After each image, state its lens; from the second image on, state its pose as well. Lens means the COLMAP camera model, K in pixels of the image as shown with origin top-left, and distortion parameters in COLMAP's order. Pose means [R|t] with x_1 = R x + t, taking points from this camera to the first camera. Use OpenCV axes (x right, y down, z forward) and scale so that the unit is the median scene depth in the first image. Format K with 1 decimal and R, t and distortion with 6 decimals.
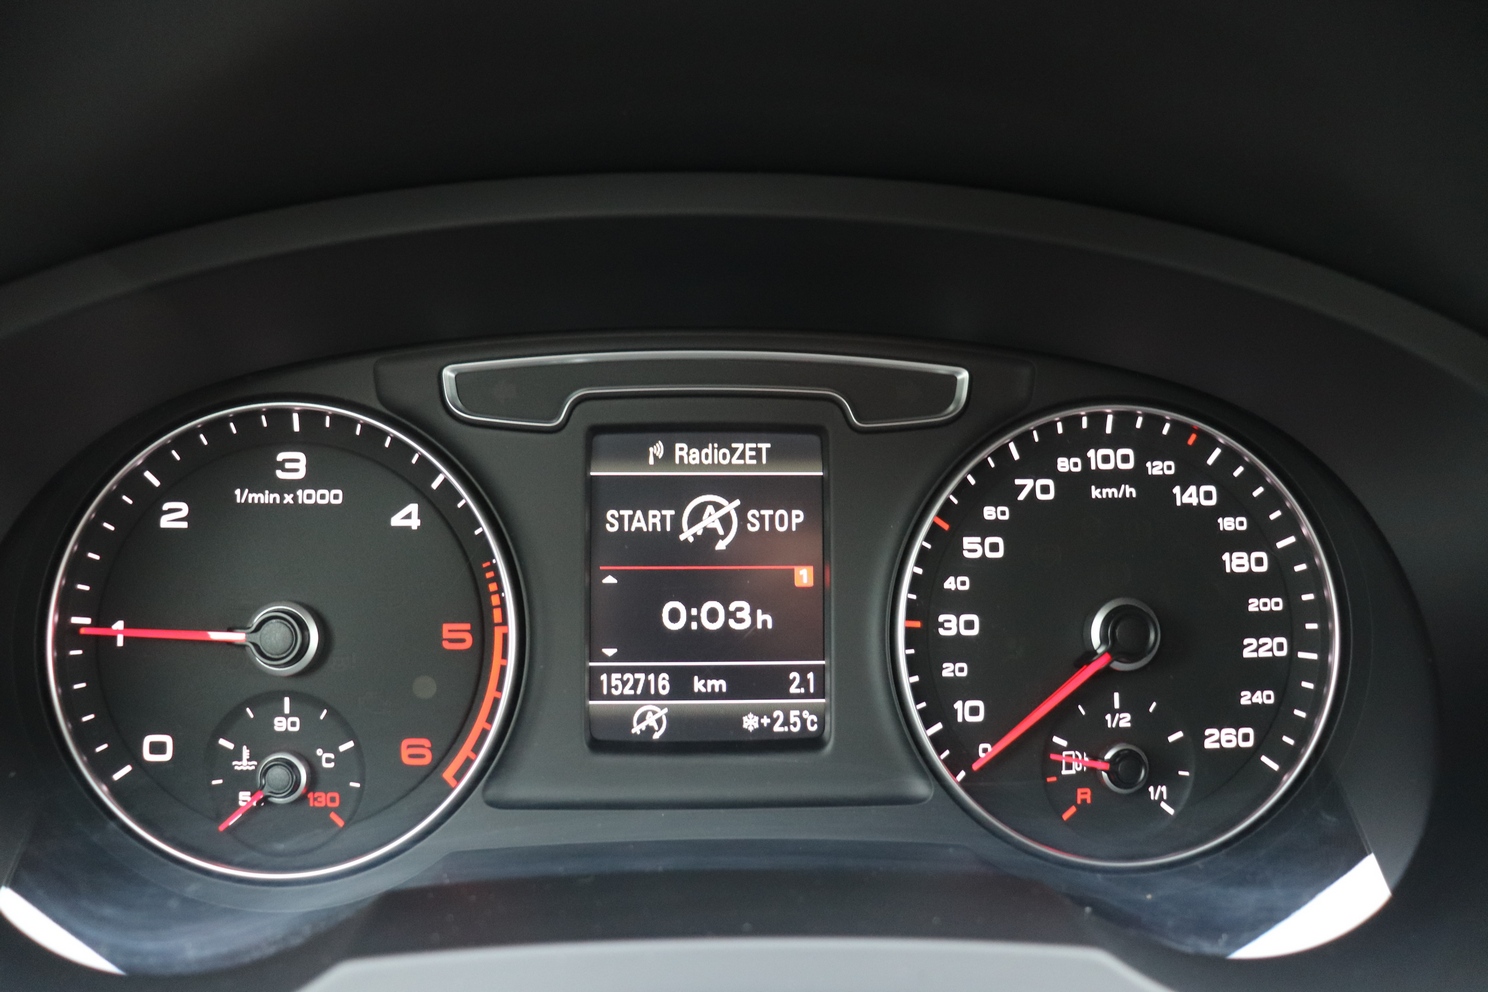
lens RADIAL K [[1233.6, 0, 748.8], [0, 1233.6, 463.7], [0, 0, 1]] dist [-0.176821, 0.152571]
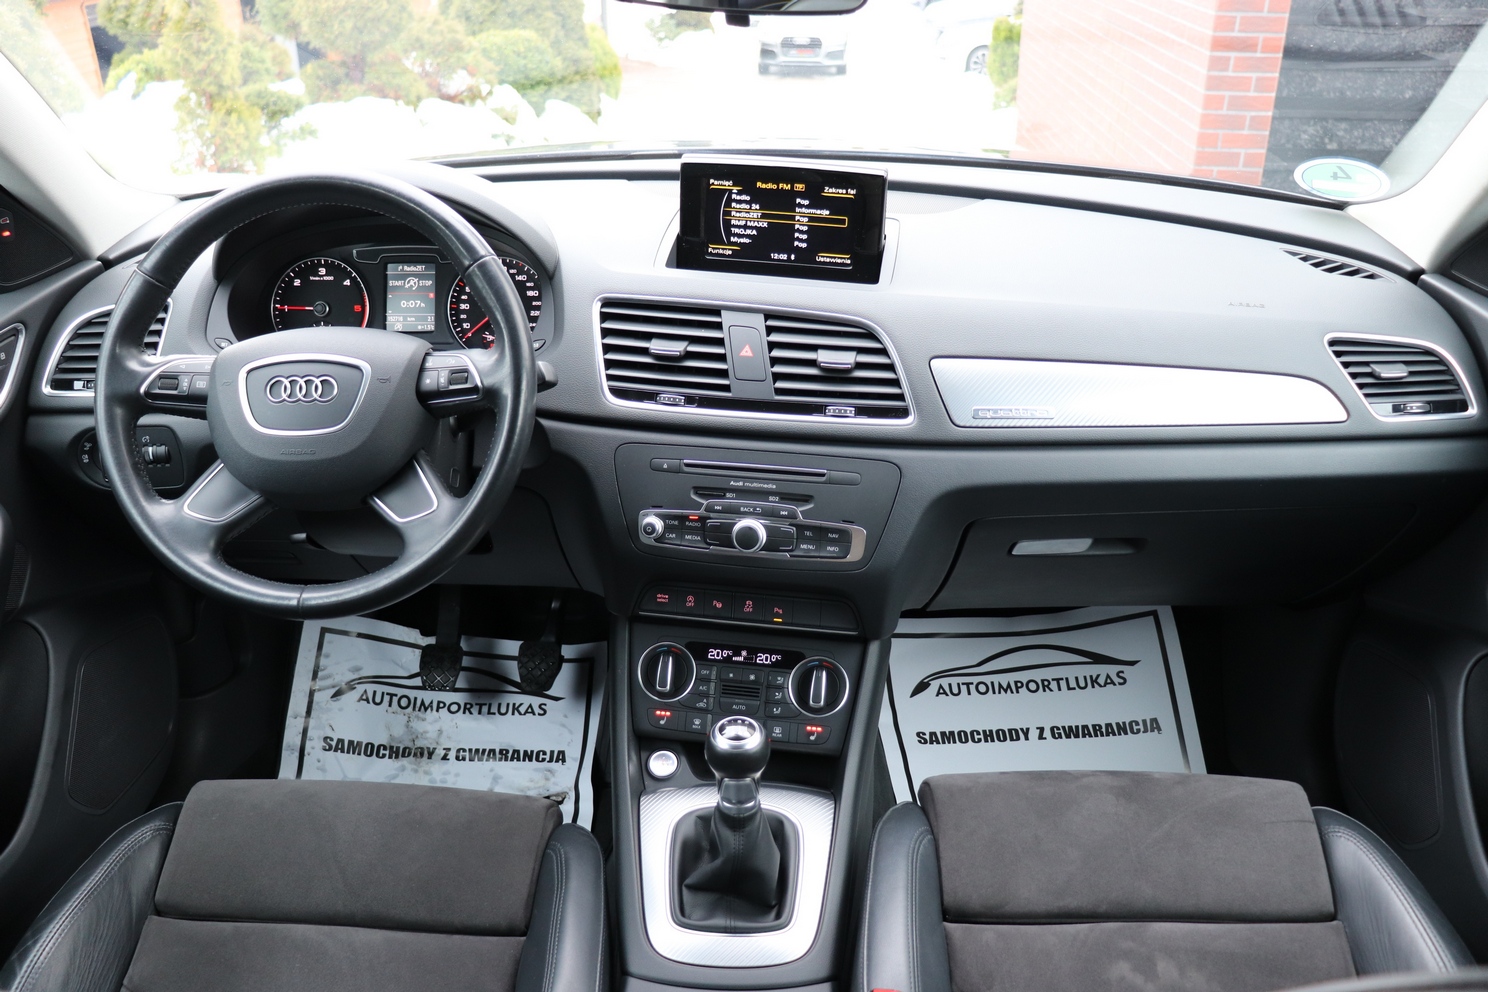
lens RADIAL K [[1233.6, 0, 750.1], [0, 1233.6, 492.2], [0, 0, 1]] dist [-0.176821, 0.152571]
pose [[0.996356, 0.026576, -0.081046, 1.583120], [-0.009832, 0.979671, 0.200370, -0.106144], [0.084724, -0.198843, 0.976362, -3.383774]]
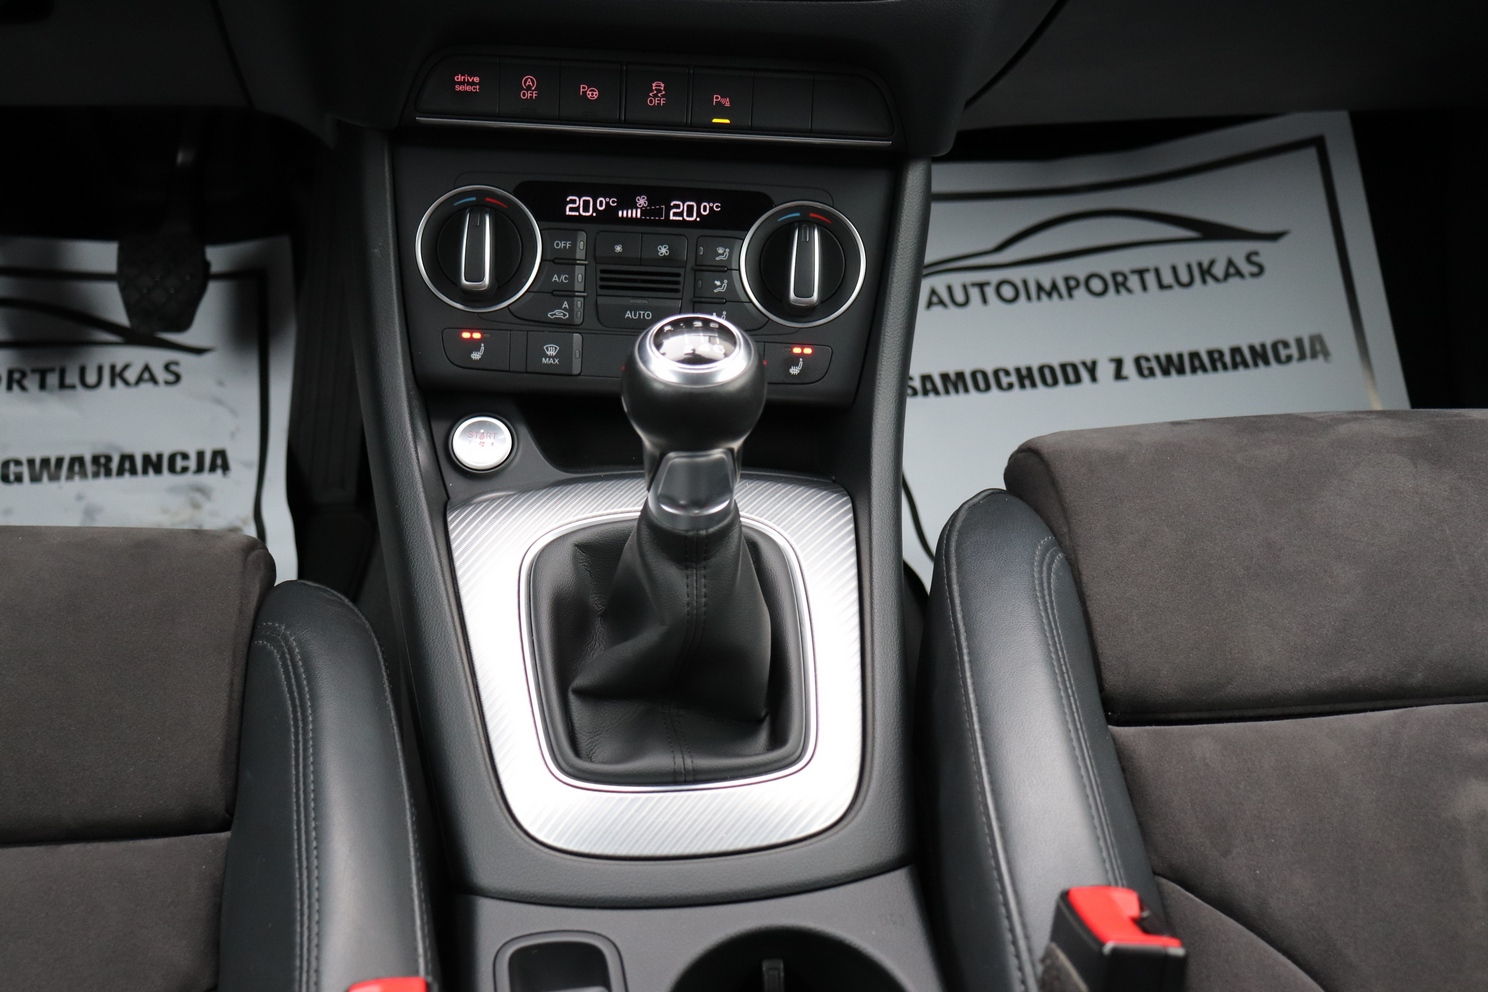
lens RADIAL K [[1898.7, 0, 745.1], [0, 1898.7, 484.2], [0, 0, 1]] dist [0.010247, 0.000000]
pose [[0.996352, -0.017672, 0.083494, 1.144027], [-0.018024, 0.912689, 0.408257, 0.426740], [-0.083418, -0.408273, 0.909041, -2.404093]]
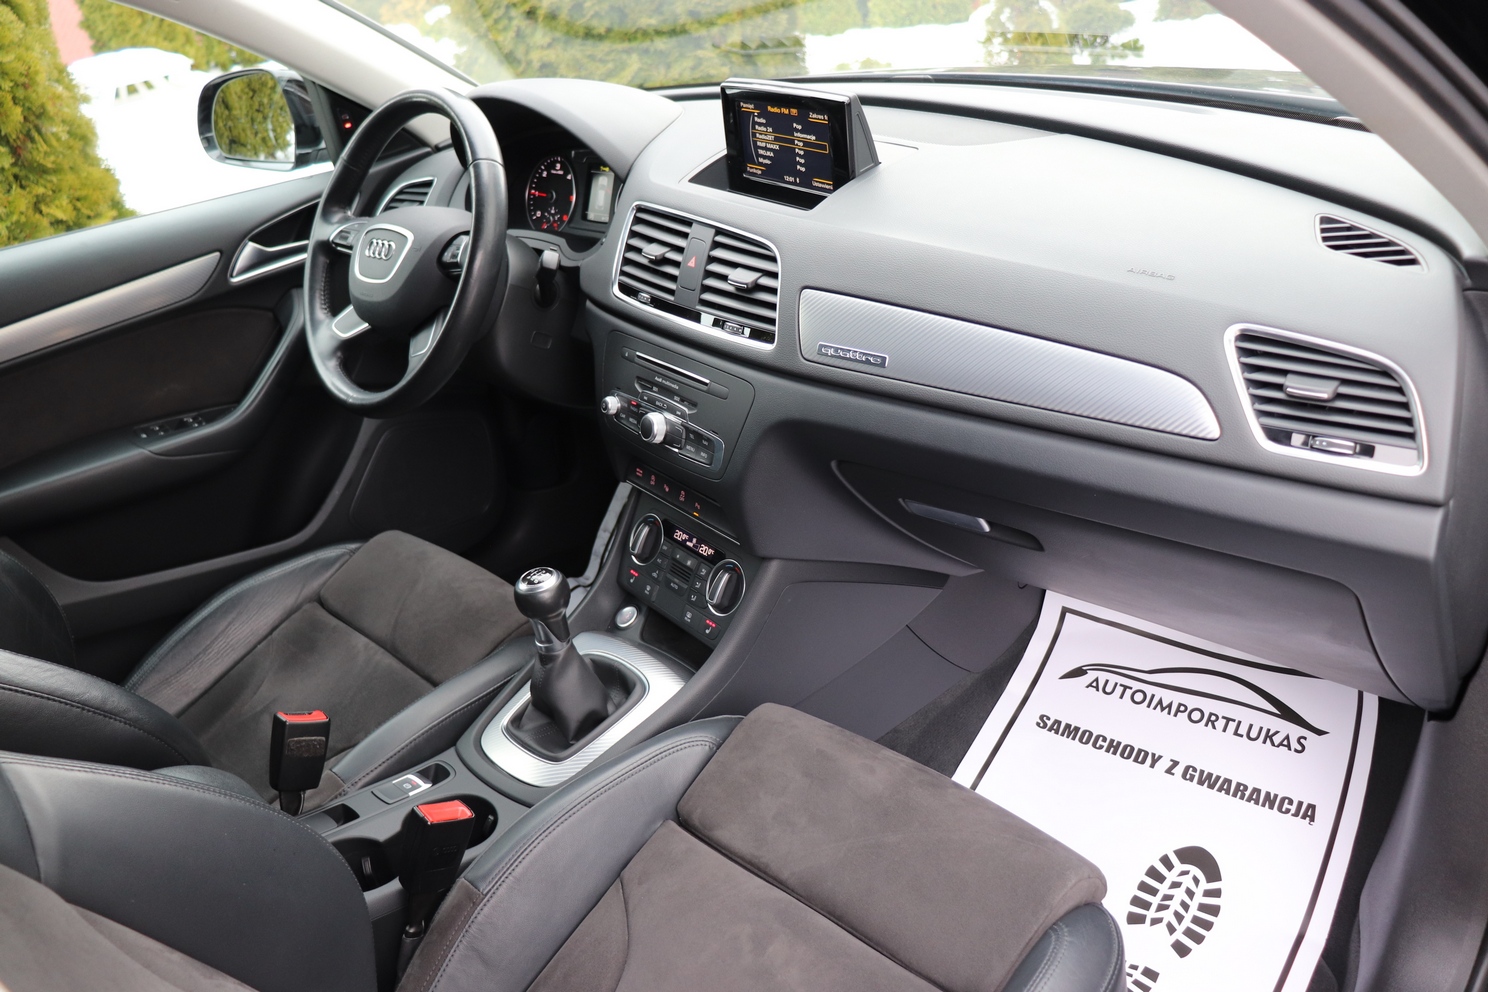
lens RADIAL K [[1233.6, 0, 742.8], [0, 1233.6, 499.1], [0, 0, 1]] dist [-0.176821, 0.152571]
pose [[0.656534, 0.260365, -0.707936, 4.534929], [-0.059764, 0.953543, 0.295269, -0.239812], [0.751925, -0.151545, 0.641594, -2.197804]]
